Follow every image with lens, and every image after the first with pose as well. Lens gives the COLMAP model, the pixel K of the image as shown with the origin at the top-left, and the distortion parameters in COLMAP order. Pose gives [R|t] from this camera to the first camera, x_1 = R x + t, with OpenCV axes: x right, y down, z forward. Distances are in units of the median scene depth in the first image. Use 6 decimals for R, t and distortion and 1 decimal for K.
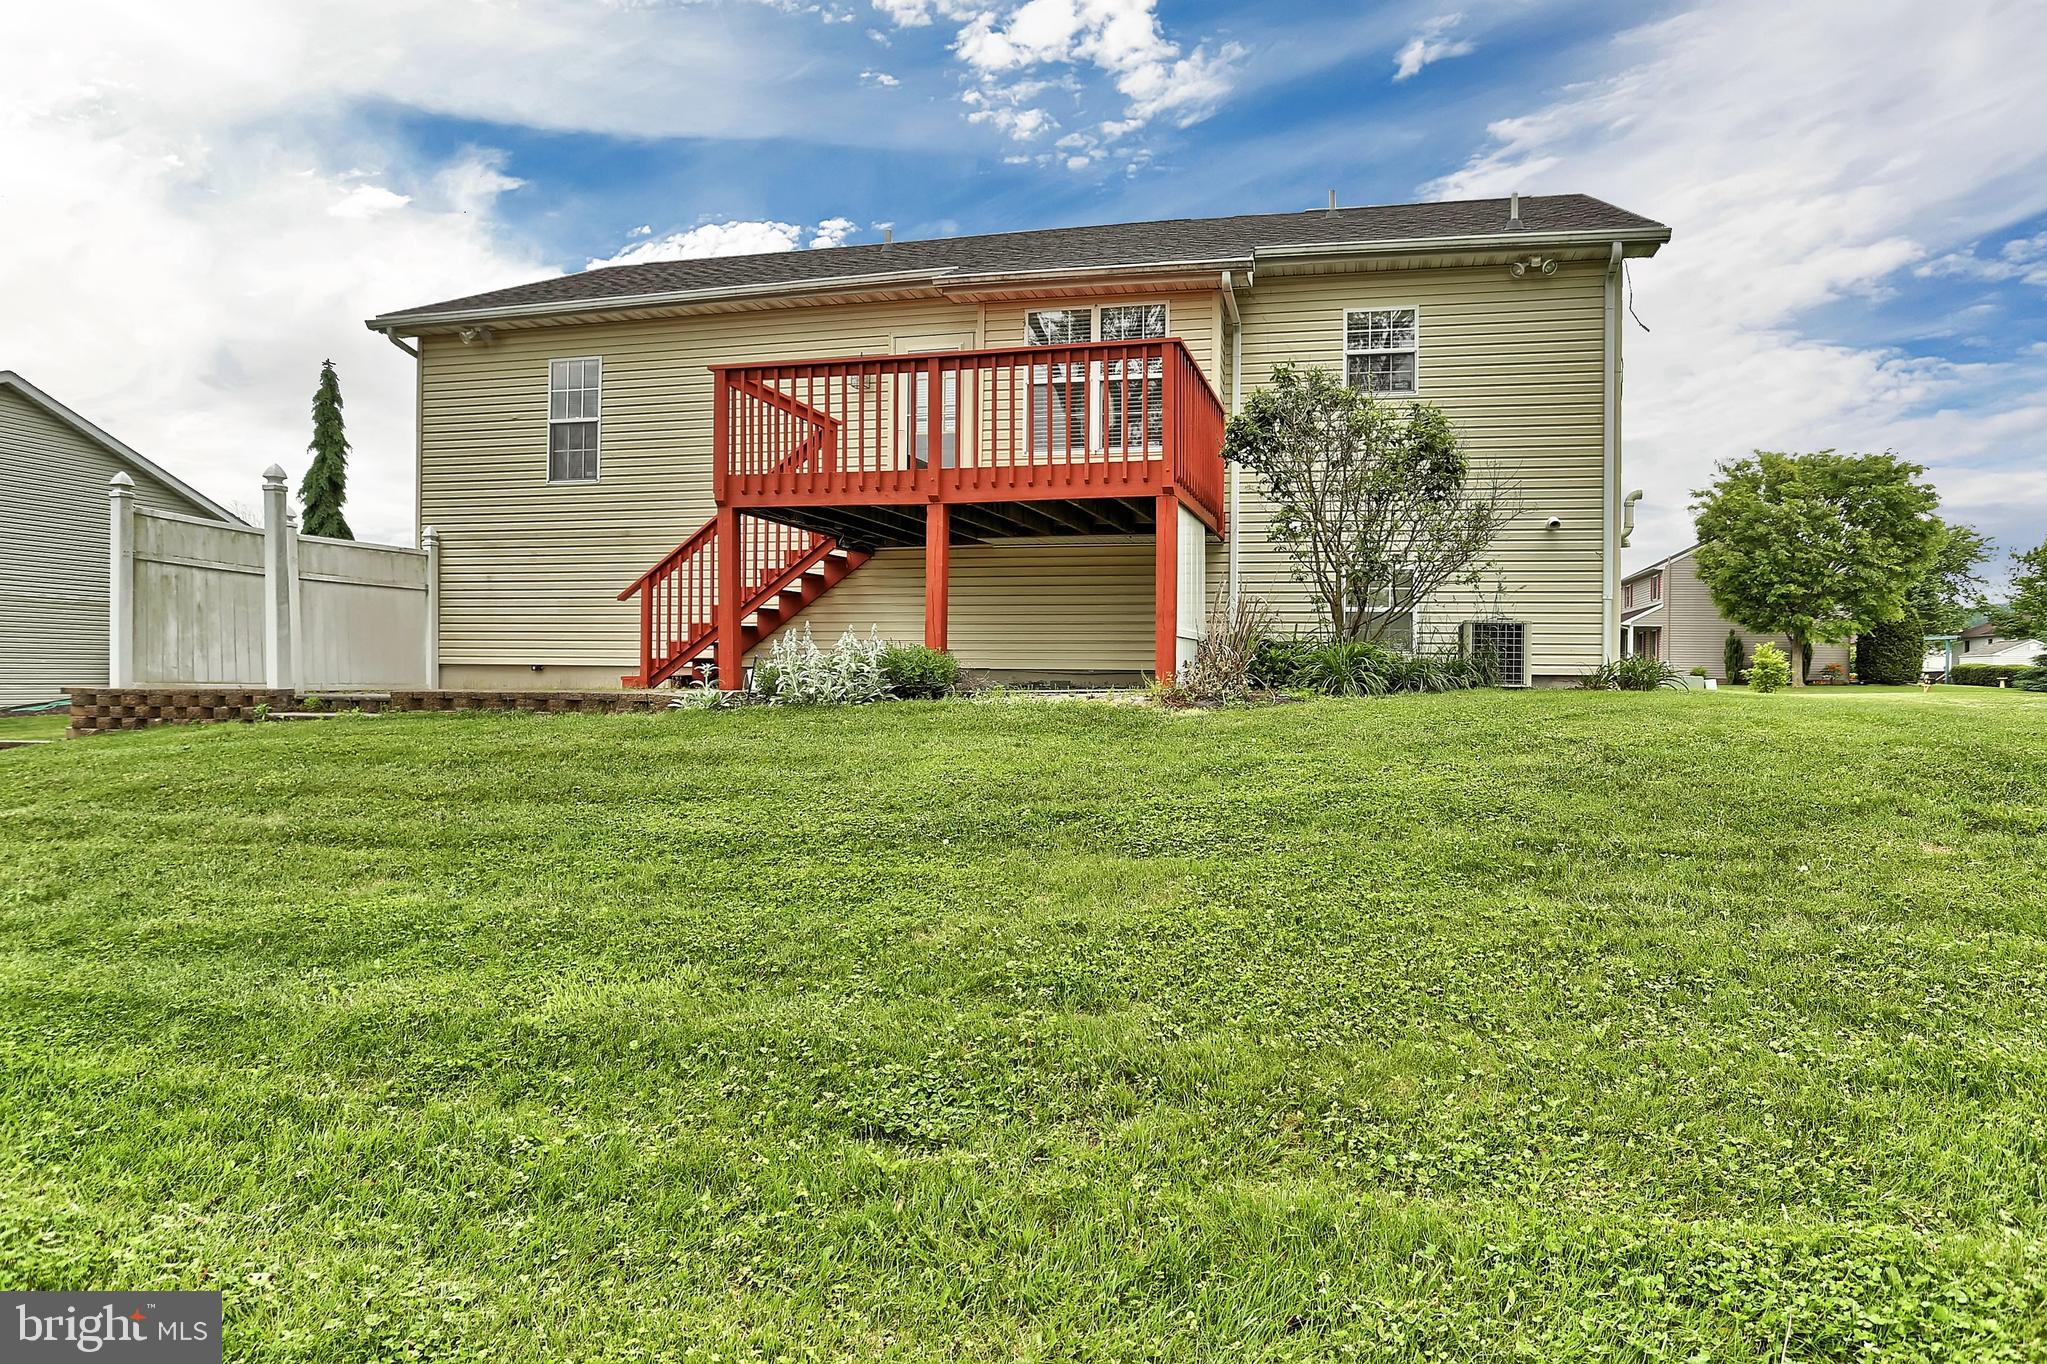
lens RADIAL K [[1168.8, 0, 979.4], [0, 1168.8, 729.6], [0, 0, 1]] dist [-0.039911, 0.000192]
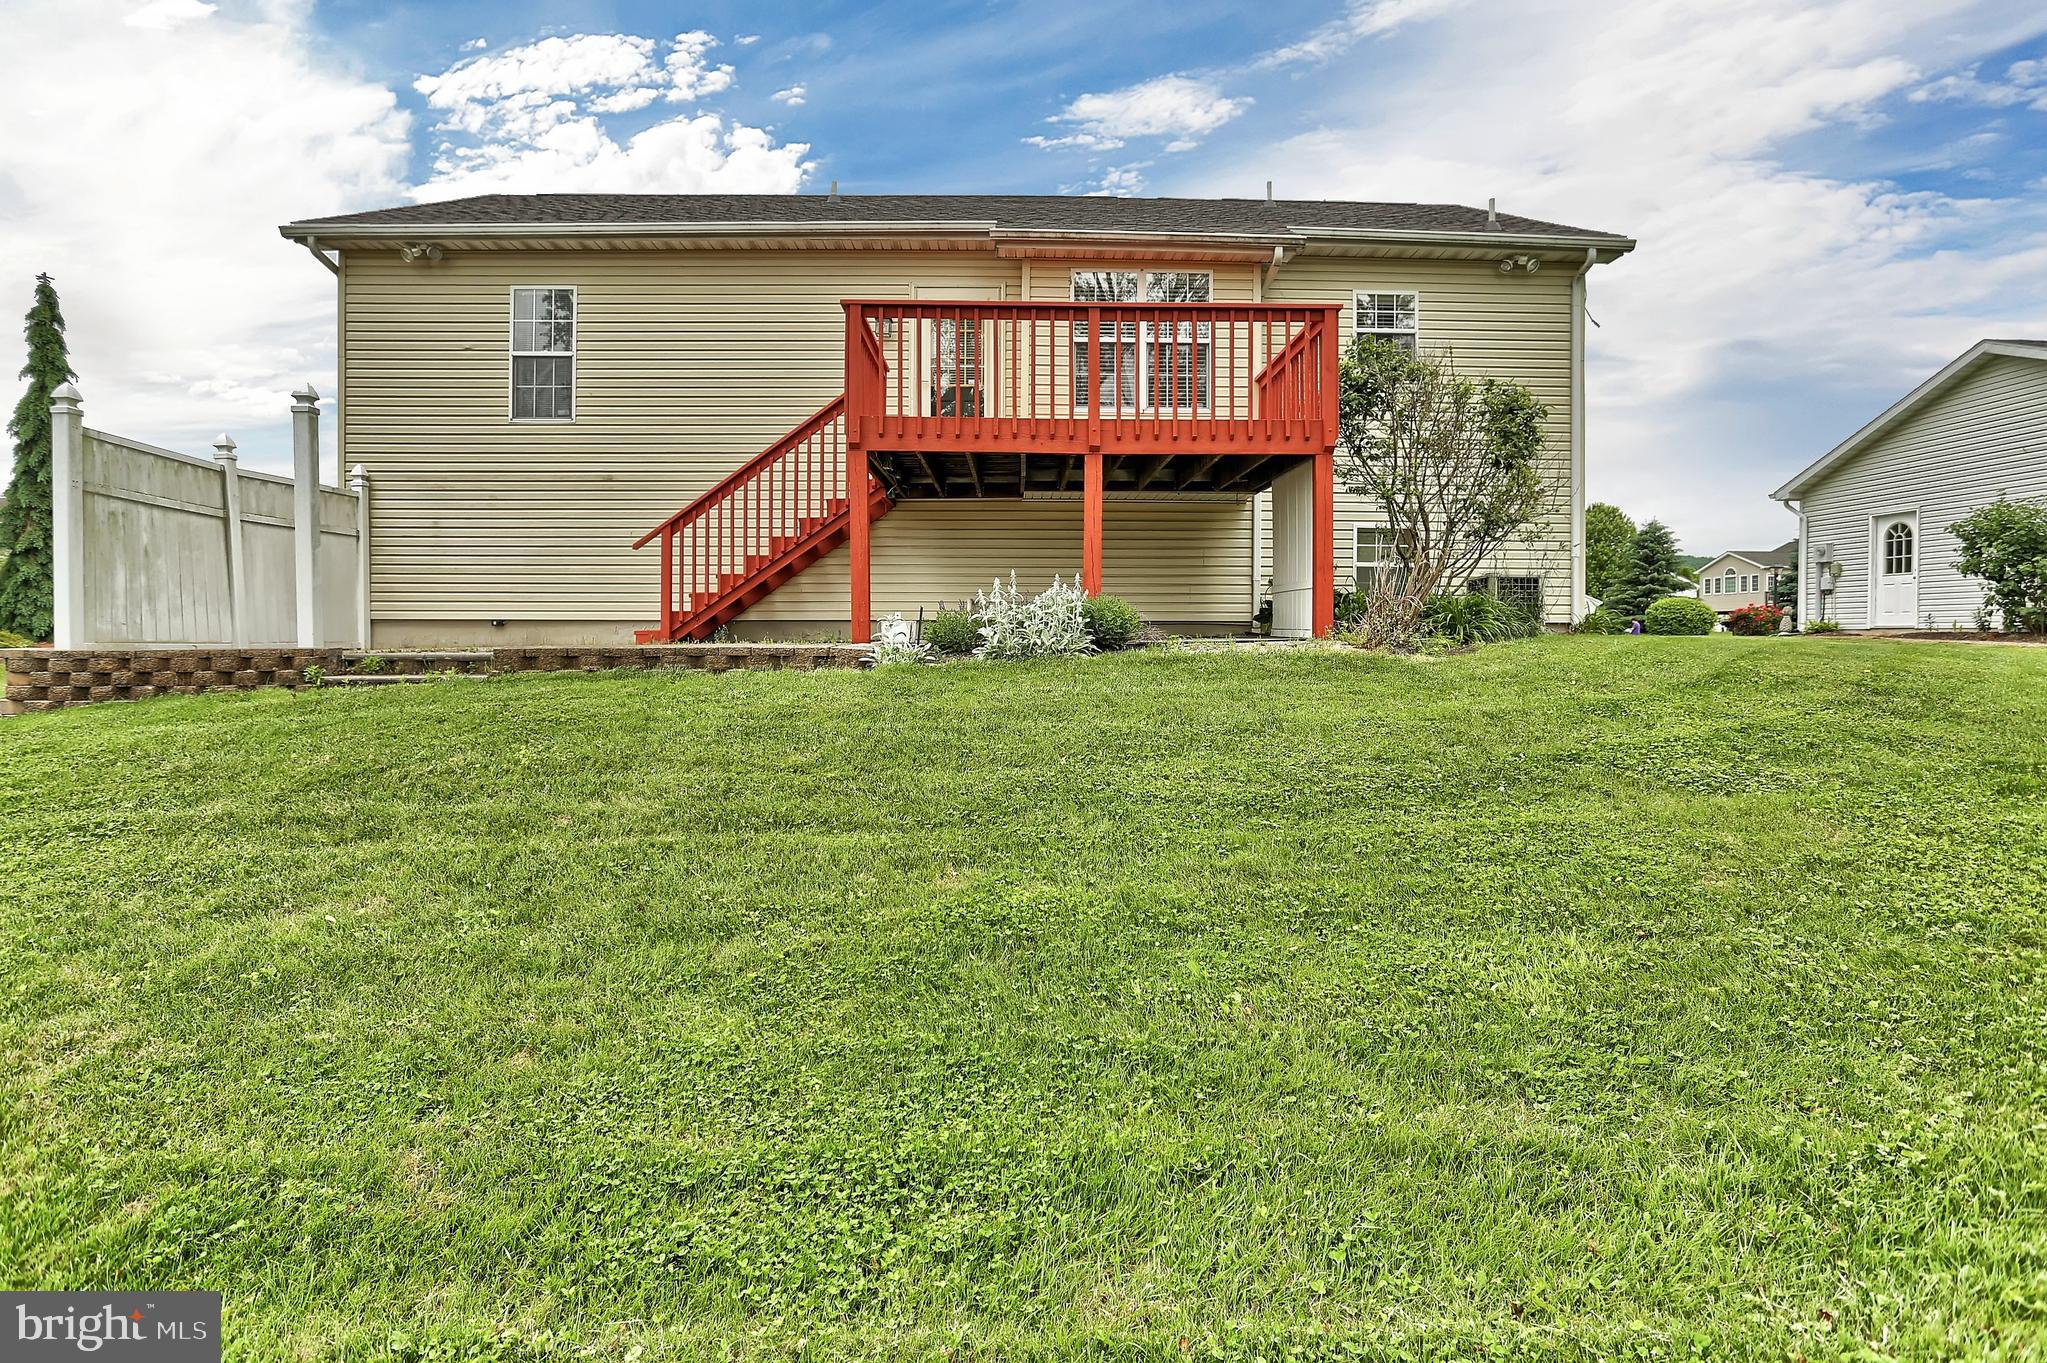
lens RADIAL K [[1112.5, 0, 980.2], [0, 1112.5, 676.6], [0, 0, 1]] dist [-0.057783, 0.030354]
pose [[0.966580, -0.018796, 0.255675, -0.293576], [0.019863, 0.999801, -0.001590, -0.002975], [-0.255595, 0.006616, 0.966761, 0.085966]]
